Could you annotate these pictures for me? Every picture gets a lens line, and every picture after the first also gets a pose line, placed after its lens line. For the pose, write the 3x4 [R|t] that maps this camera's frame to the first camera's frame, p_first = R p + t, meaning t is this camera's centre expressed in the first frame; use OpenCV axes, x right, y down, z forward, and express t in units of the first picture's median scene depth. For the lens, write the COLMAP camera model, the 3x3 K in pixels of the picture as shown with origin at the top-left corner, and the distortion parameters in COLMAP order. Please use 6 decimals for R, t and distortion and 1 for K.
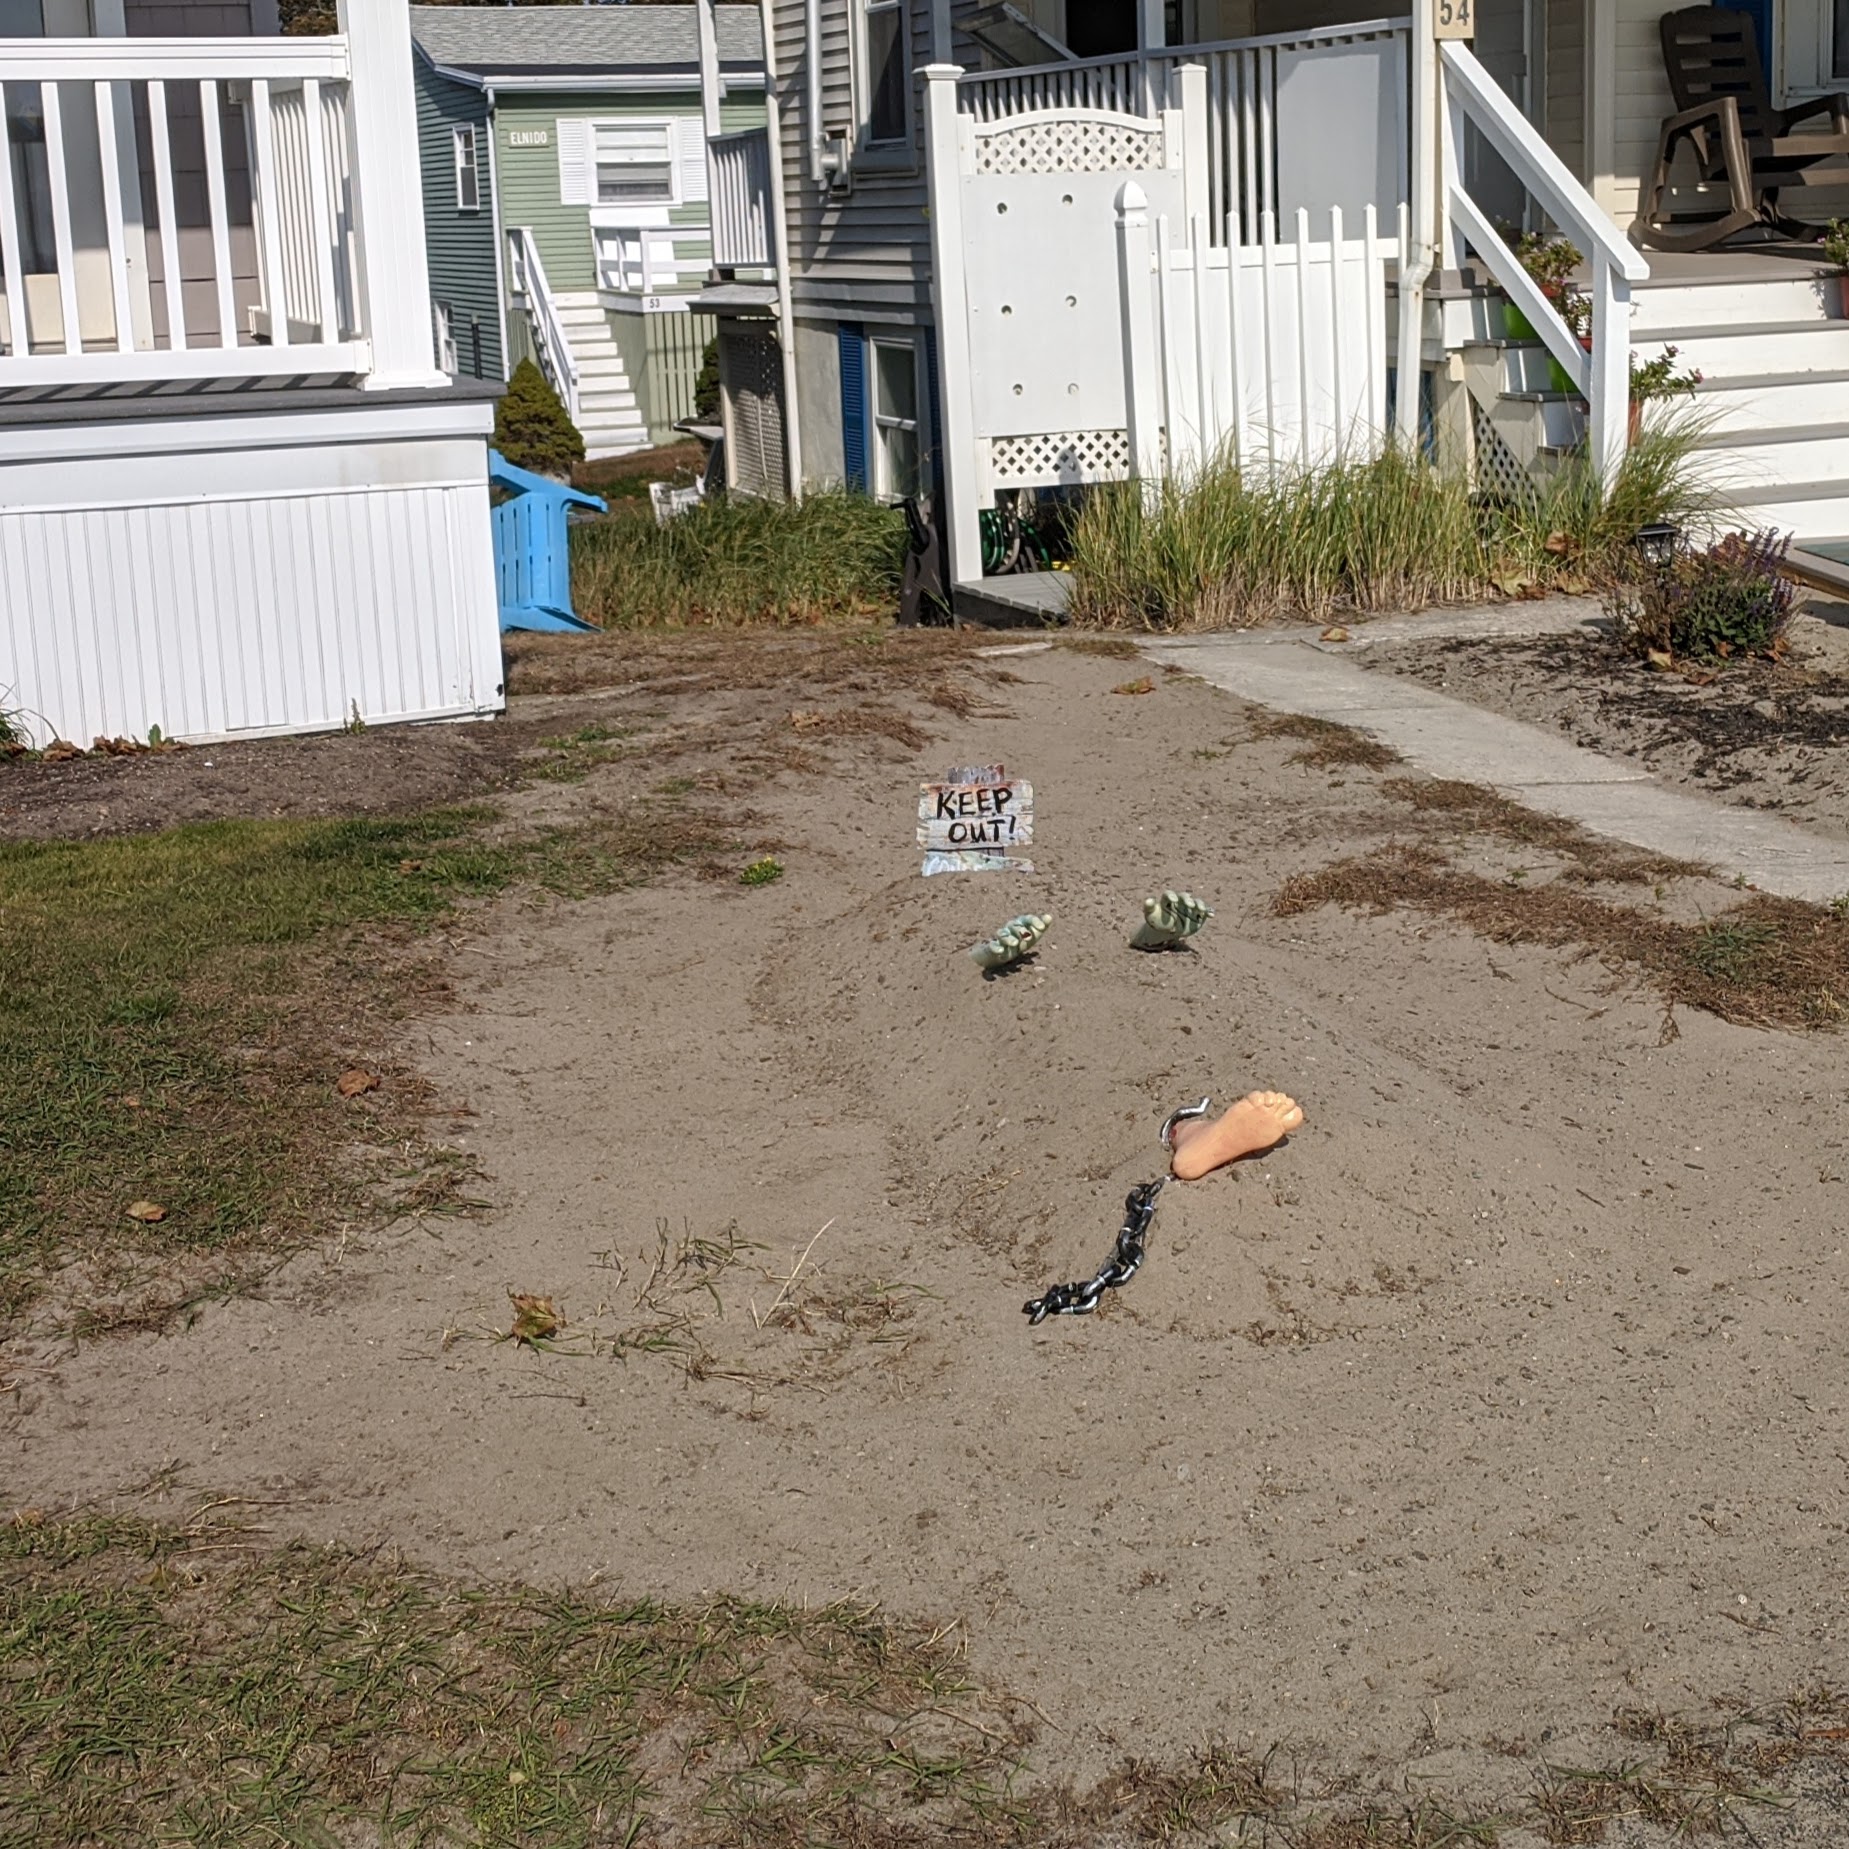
lens RADIAL K [[2932.6, 0, 924.5], [0, 2932.6, 924.5], [0, 0, 1]] dist [0.034737, -0.100530]
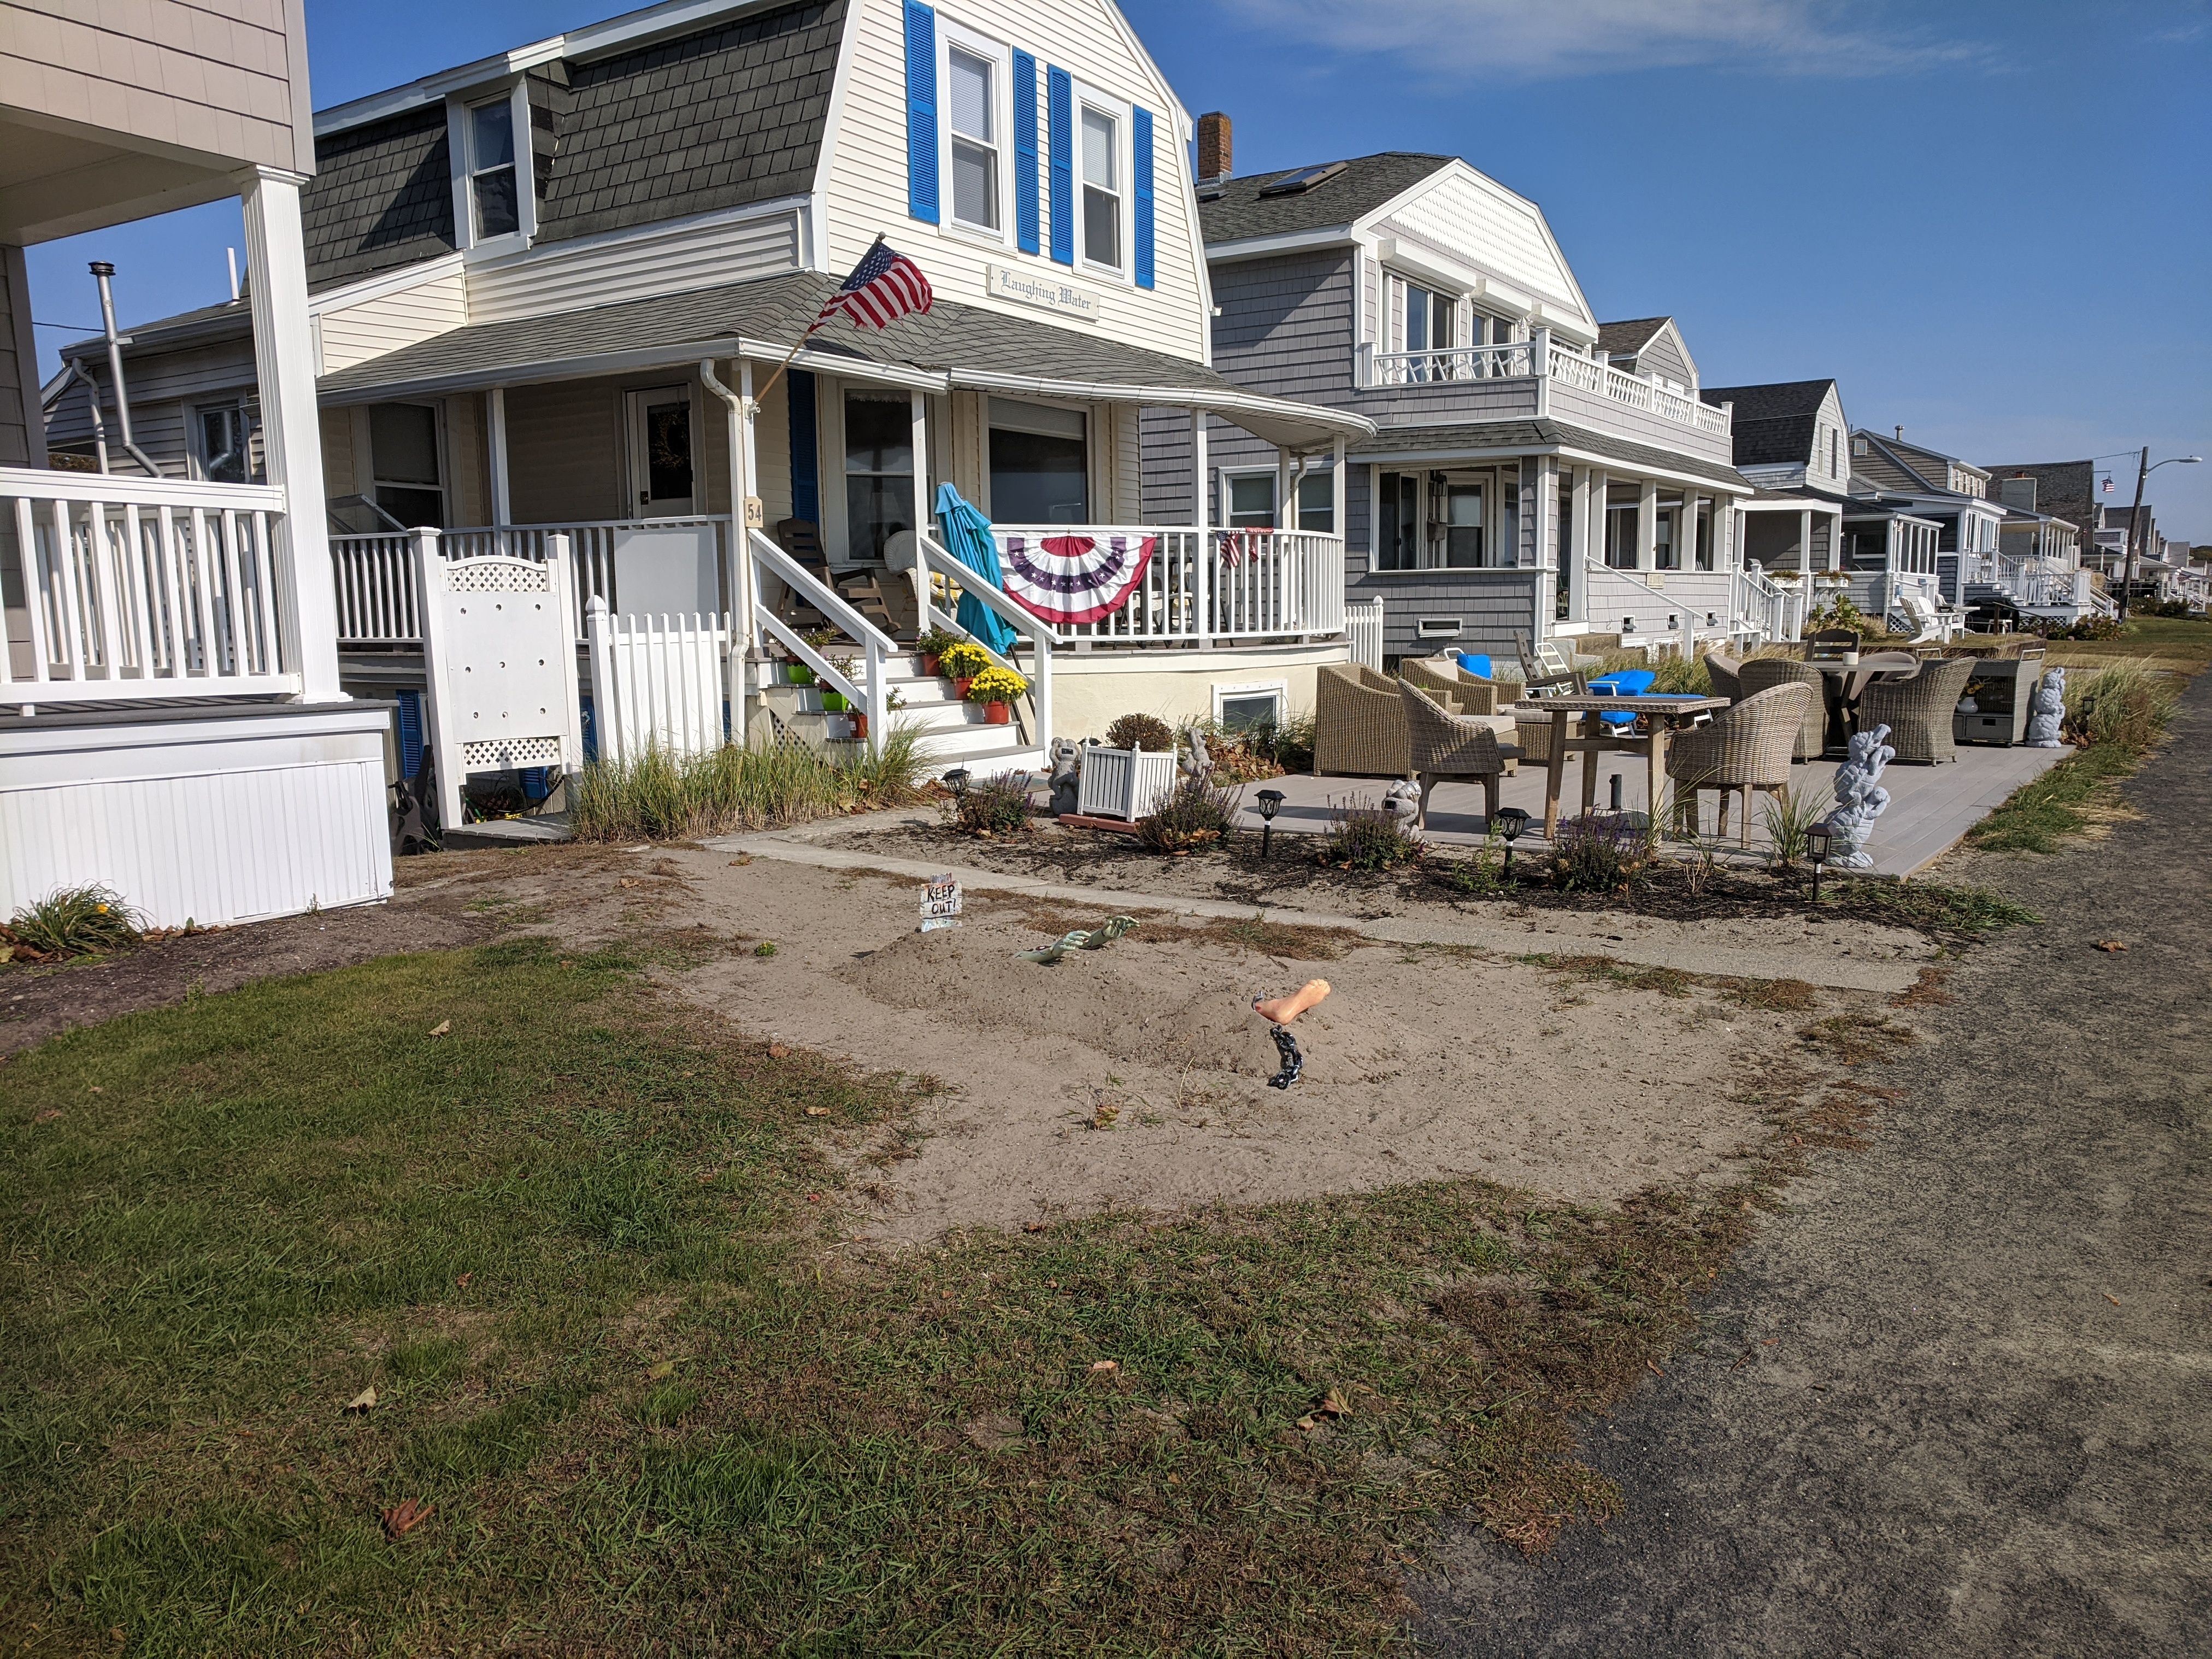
lens RADIAL K [[1641.1, 0, 1104.4], [0, 1641.1, 868.0], [0, 0, 1]] dist [0.027121, -0.028095]
pose [[0.840666, -0.062433, 0.537942, -0.253908], [0.114520, 0.991363, -0.063909, 0.013038], [-0.529306, 0.115331, 0.840556, 0.012368]]
